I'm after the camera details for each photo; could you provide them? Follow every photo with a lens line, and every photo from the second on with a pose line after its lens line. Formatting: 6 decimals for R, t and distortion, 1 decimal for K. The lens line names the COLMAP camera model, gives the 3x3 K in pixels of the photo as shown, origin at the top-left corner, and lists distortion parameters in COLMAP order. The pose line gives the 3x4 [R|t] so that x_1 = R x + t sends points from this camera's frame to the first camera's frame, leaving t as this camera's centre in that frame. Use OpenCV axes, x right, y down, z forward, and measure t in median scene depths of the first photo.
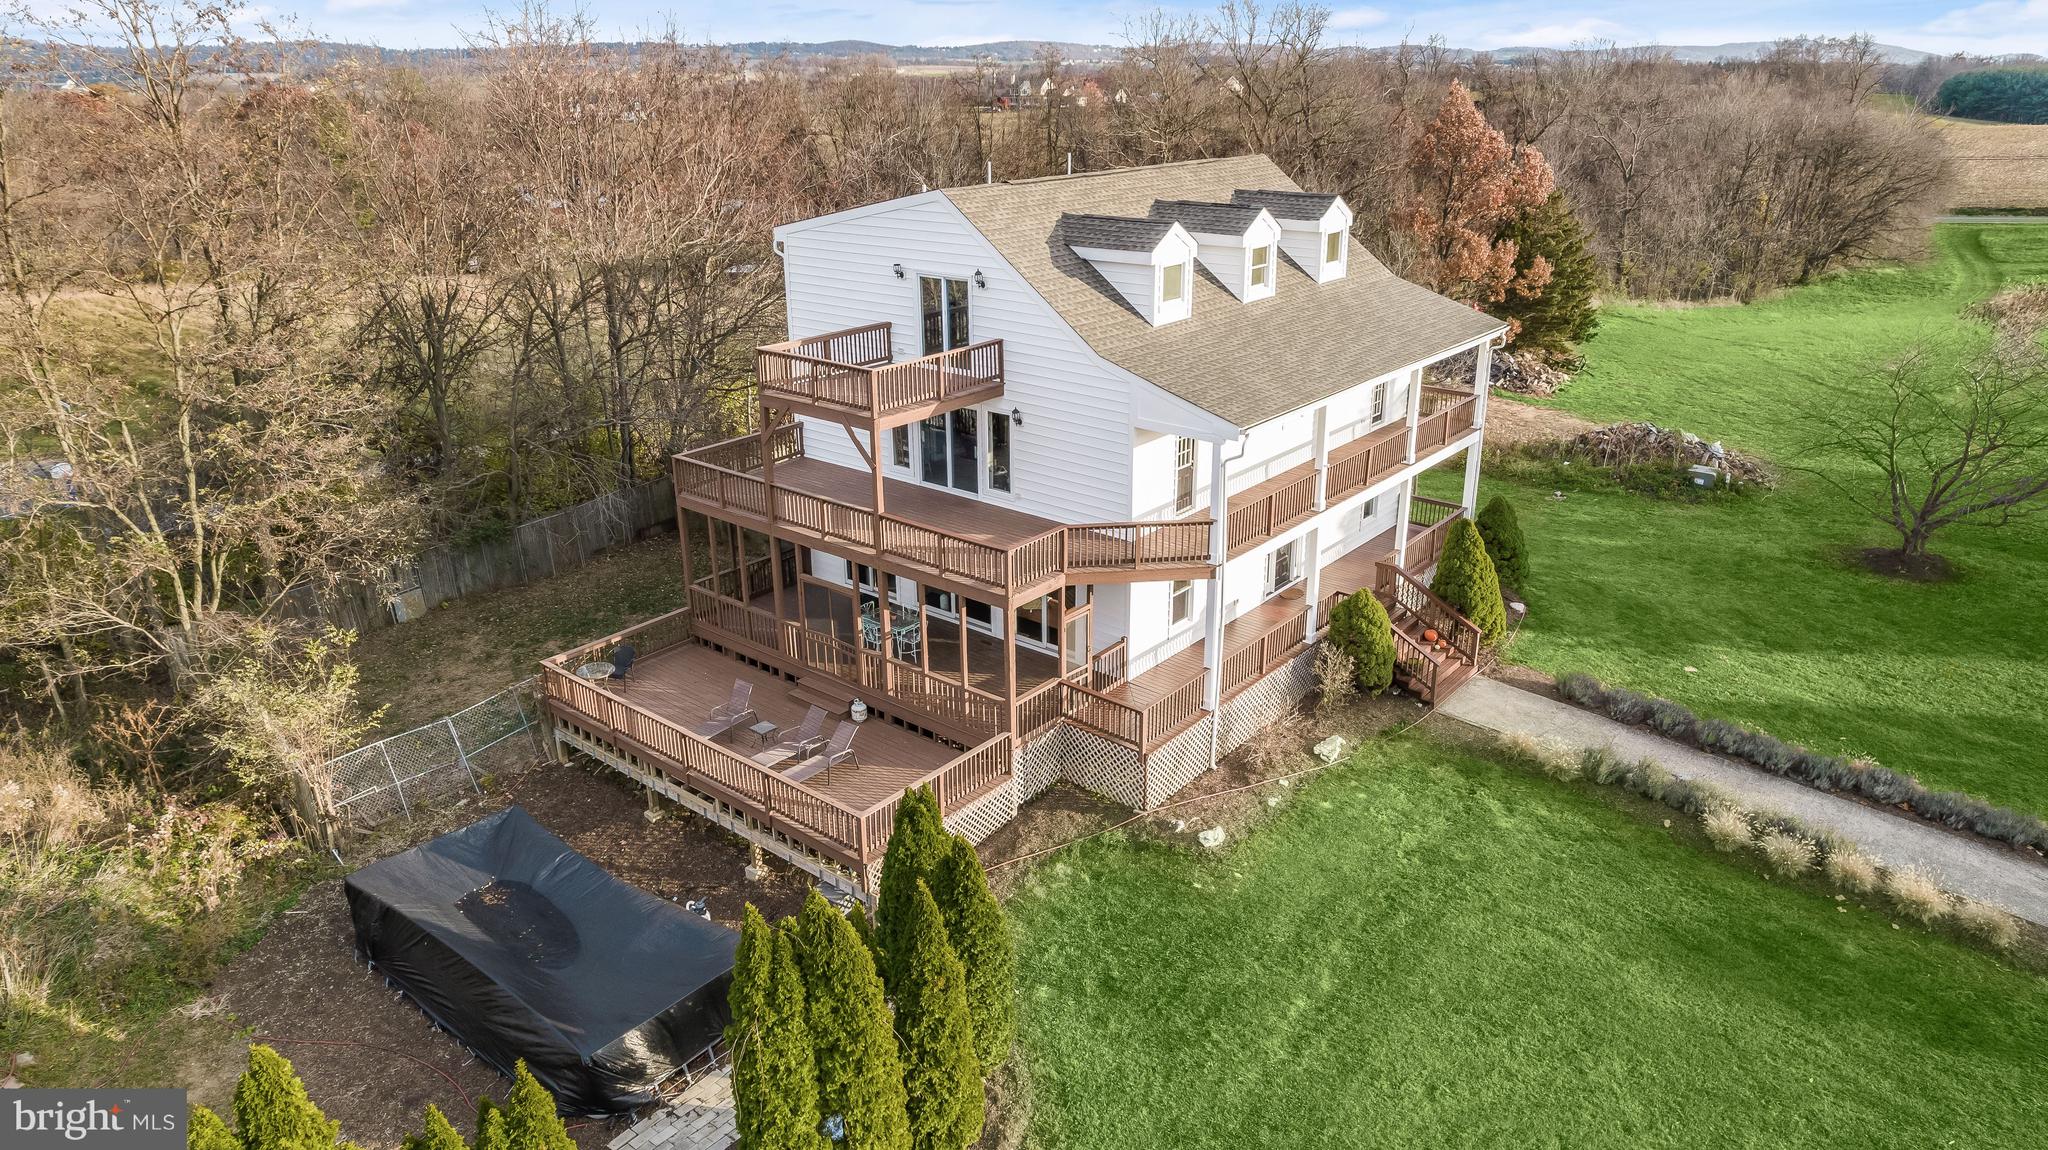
lens RADIAL K [[1346.1, 0, 1028.2], [0, 1346.1, 569.0], [0, 0, 1]] dist [-0.040194, 0.001040]
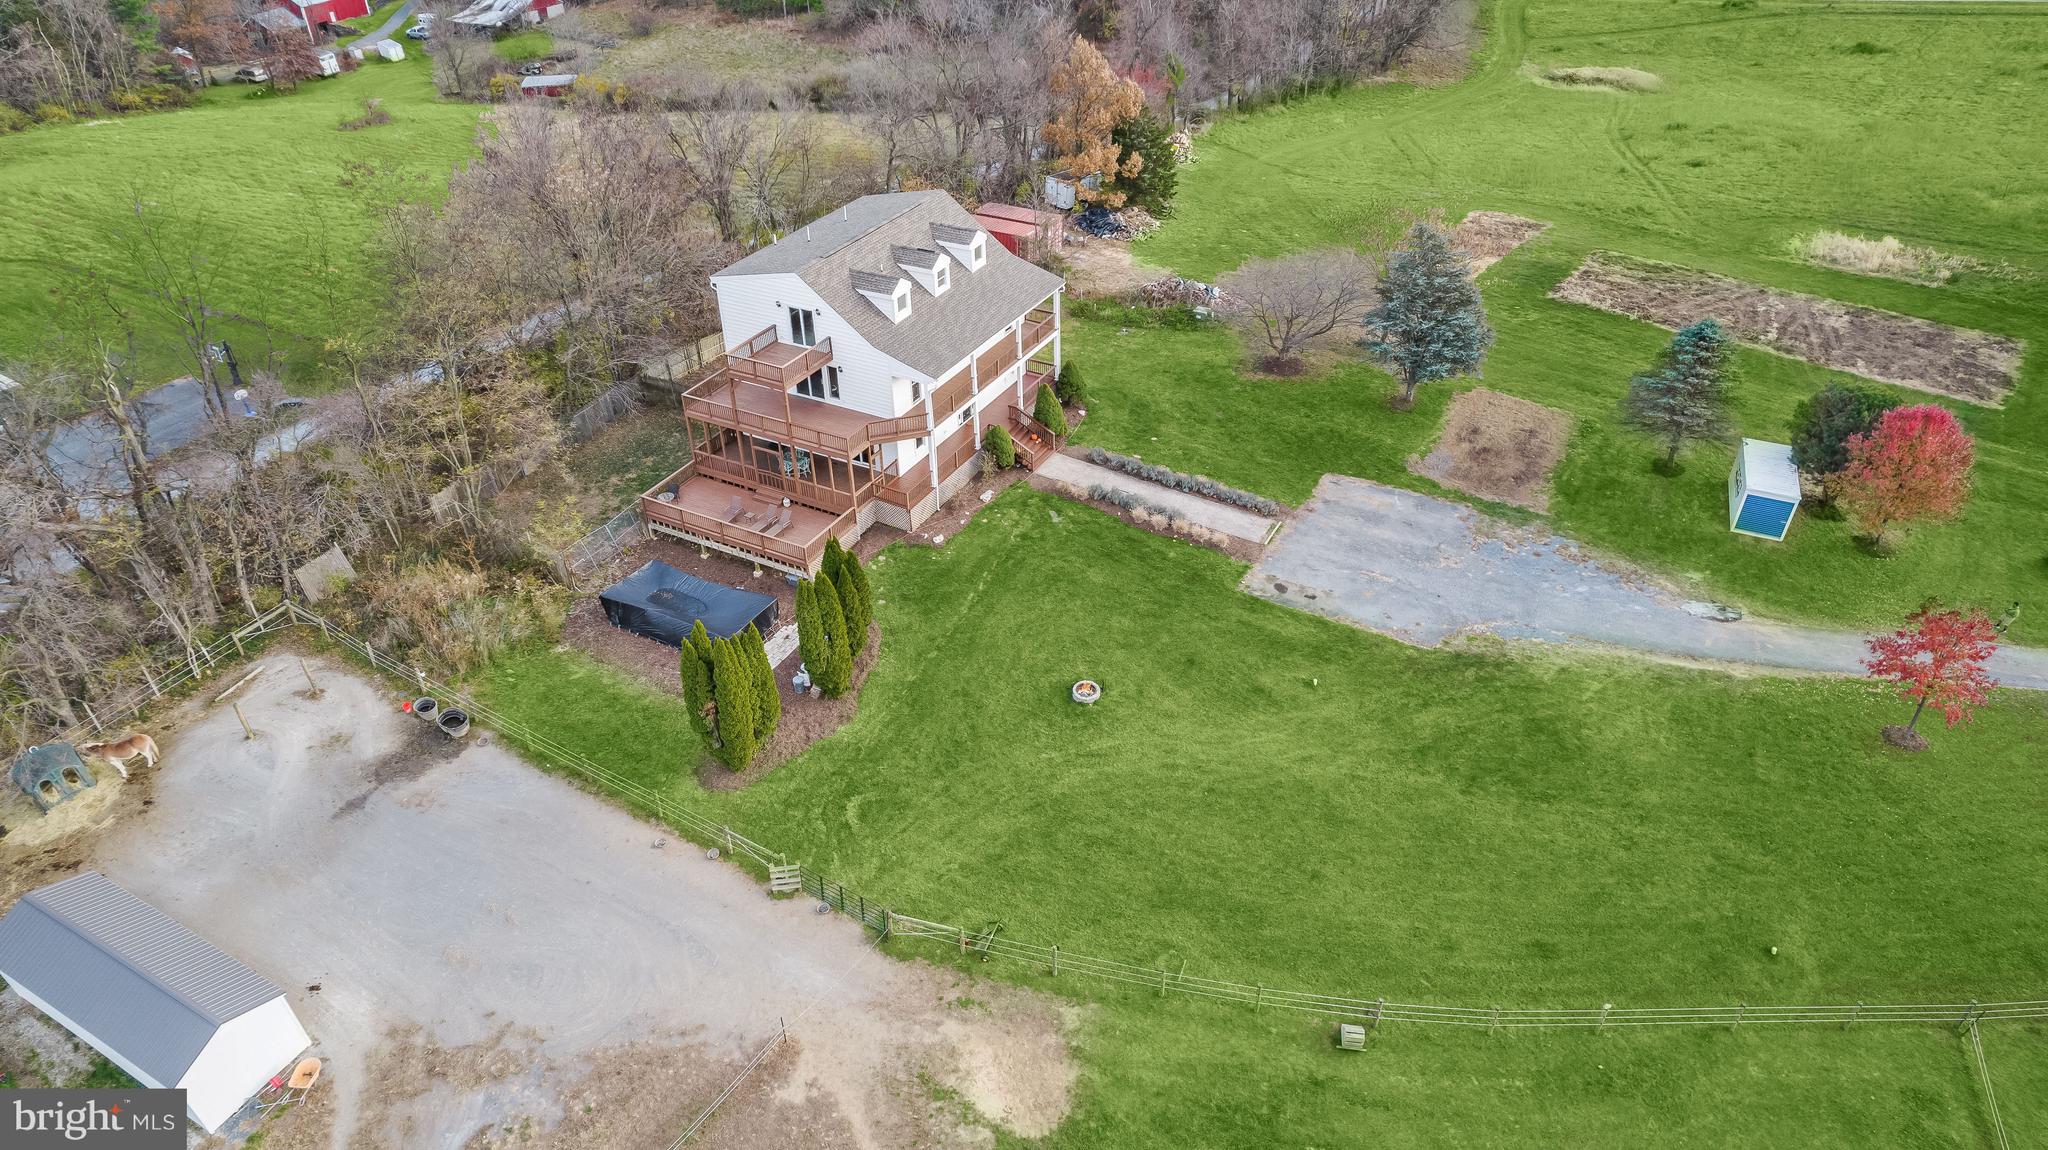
lens RADIAL K [[1306.3, 0, 1020.7], [0, 1306.3, 567.7], [0, 0, 1]] dist [-0.072971, 0.062425]
pose [[0.982922, -0.116224, 0.142679, -0.061987], [0.080442, 0.968684, 0.234906, -0.282589], [-0.165512, -0.219416, 0.961490, -1.265618]]
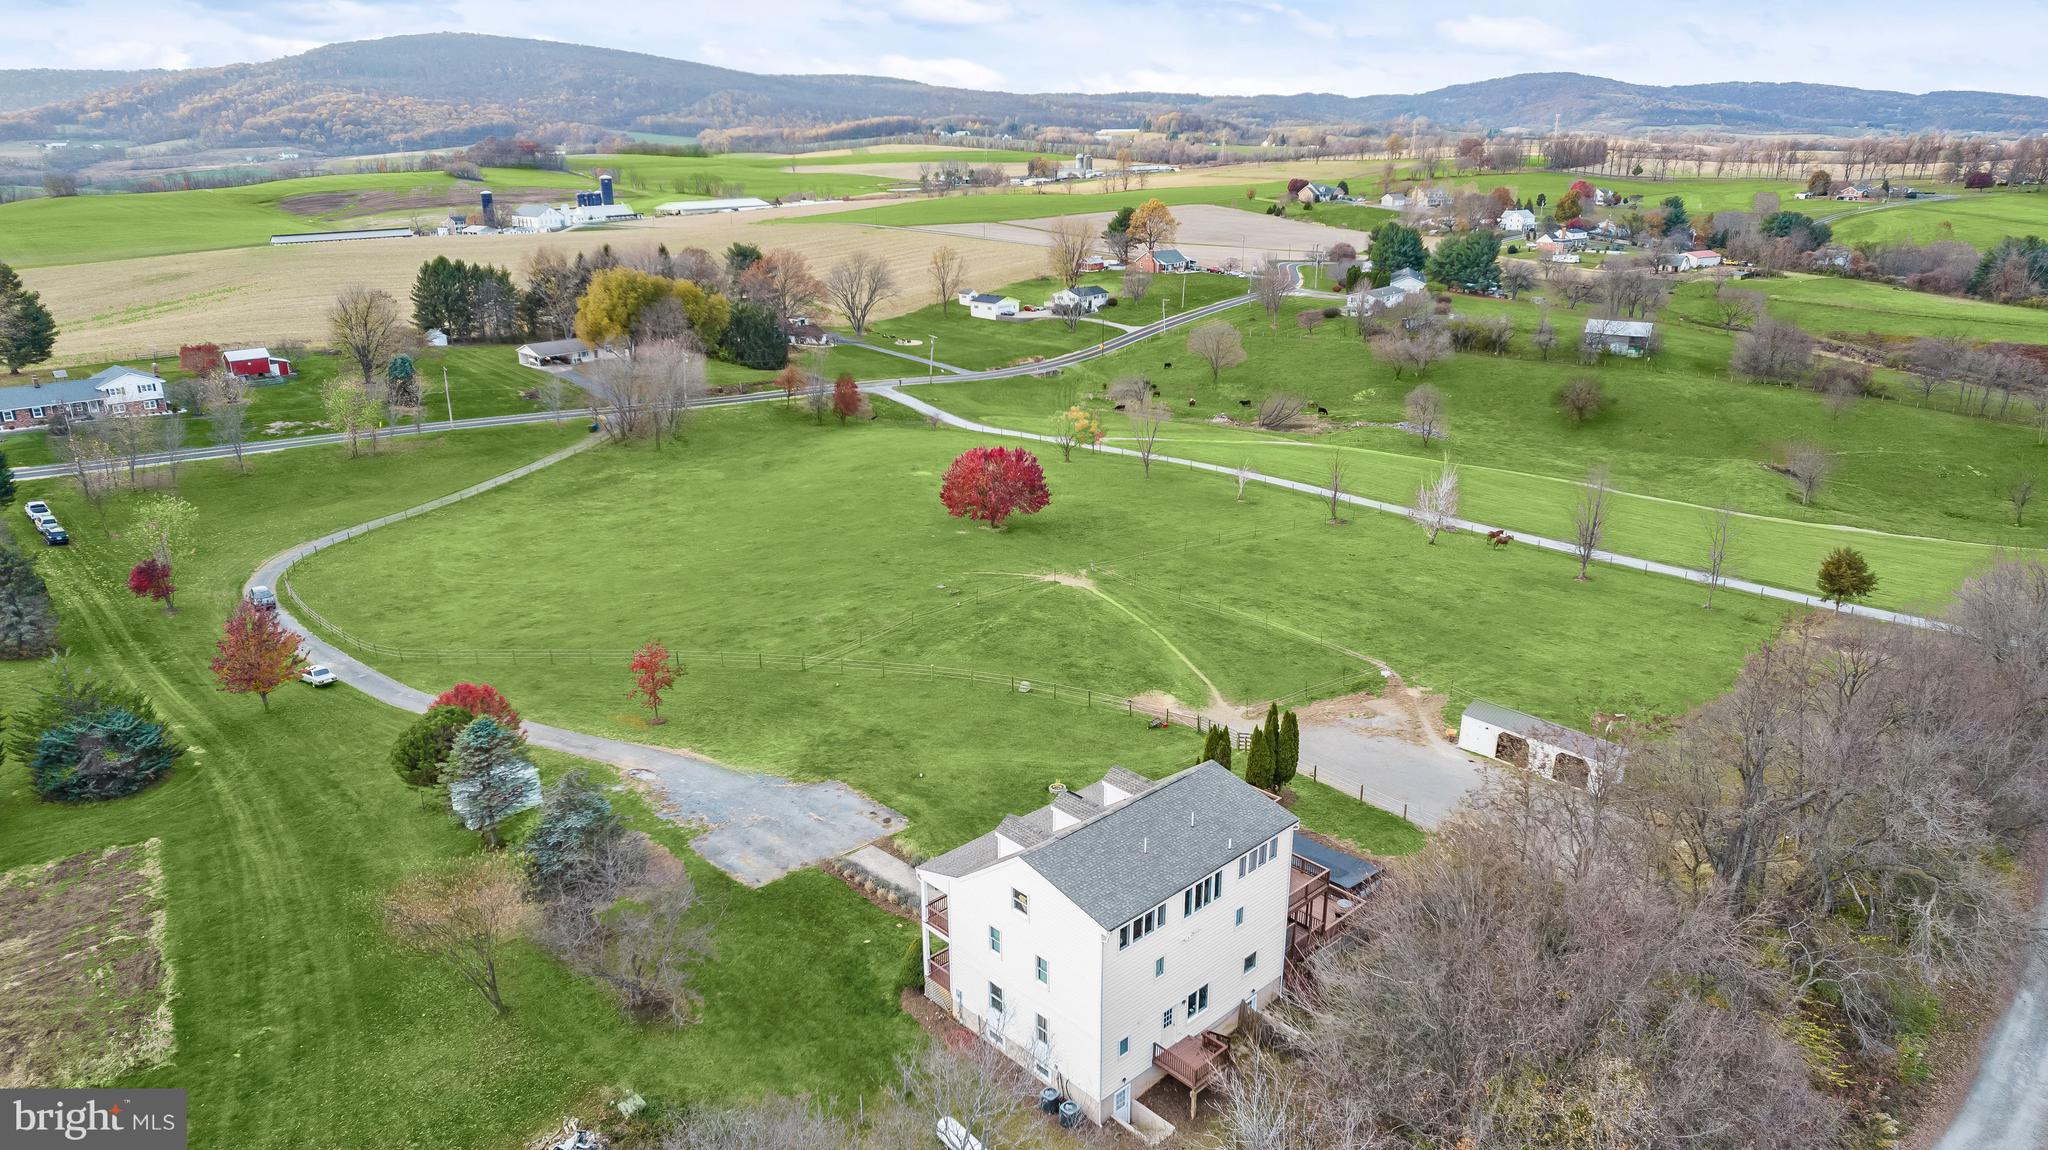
lens RADIAL K [[1301.8, 0, 1020.7], [0, 1301.8, 572.2], [0, 0, 1]] dist [-0.074832, 0.065828]
pose [[-0.990845, -0.027891, 0.132092, -0.023186], [0.063168, 0.768935, 0.636198, -2.016675], [-0.119315, 0.638718, -0.760134, 2.561094]]
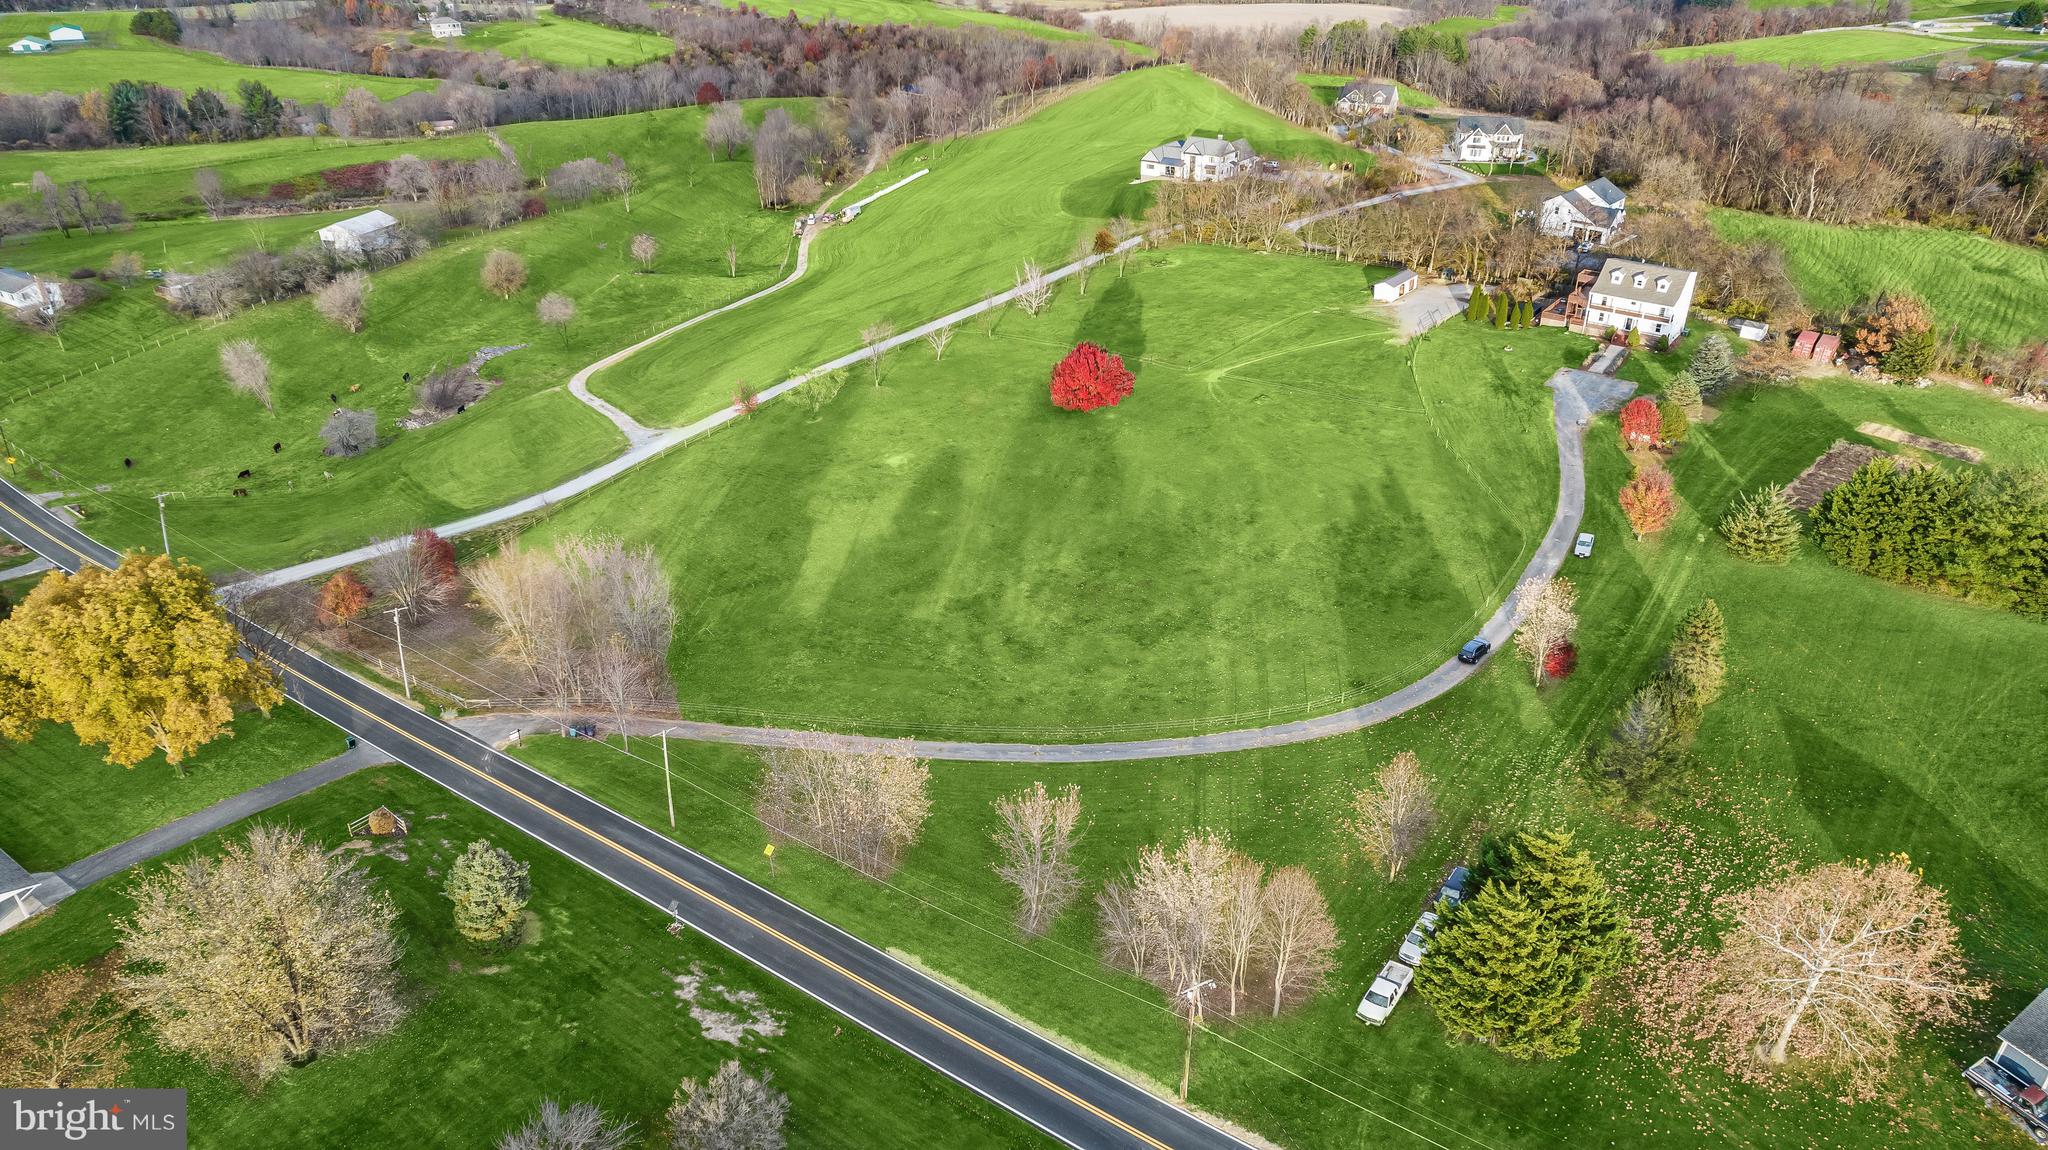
lens RADIAL K [[1301.8, 0, 1020.7], [0, 1301.8, 572.2], [0, 0, 1]] dist [-0.074832, 0.065828]
pose [[0.029075, 0.493823, -0.869076, 7.335959], [-0.349719, 0.819520, 0.453964, -0.988084], [0.936403, 0.290733, 0.196527, -3.212055]]
